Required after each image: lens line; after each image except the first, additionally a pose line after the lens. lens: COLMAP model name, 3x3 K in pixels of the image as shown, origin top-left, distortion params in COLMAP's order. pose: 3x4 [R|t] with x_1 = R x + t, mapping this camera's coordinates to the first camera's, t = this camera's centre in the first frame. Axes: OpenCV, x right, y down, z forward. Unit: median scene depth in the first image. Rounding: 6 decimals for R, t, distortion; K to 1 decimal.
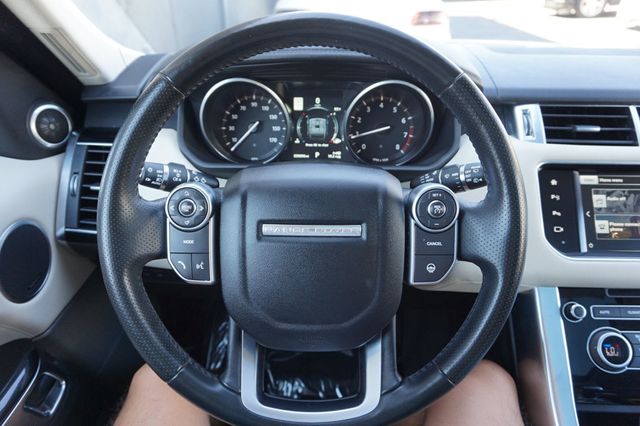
lens RADIAL K [[447.4, 0, 322.6], [0, 447.4, 216.5], [0, 0, 1]] dist [-0.028952, 0.012089]
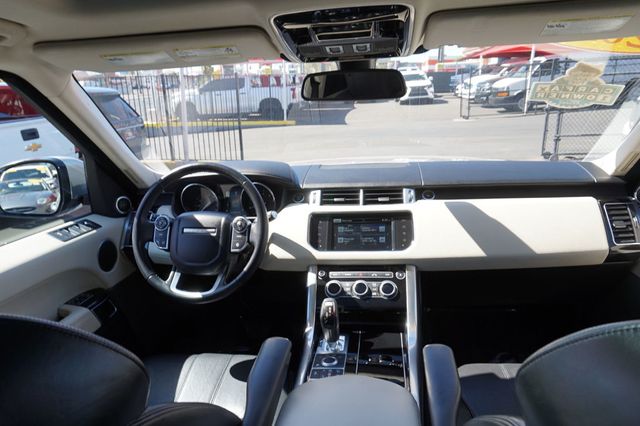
lens RADIAL K [[447.4, 0, 315.0], [0, 447.4, 216.6], [0, 0, 1]] dist [-0.028952, 0.012089]
pose [[0.990081, -0.021373, -0.138863, 0.807197], [-0.011404, 0.972874, -0.231052, 0.432827], [0.140035, 0.230344, 0.962981, -1.253302]]
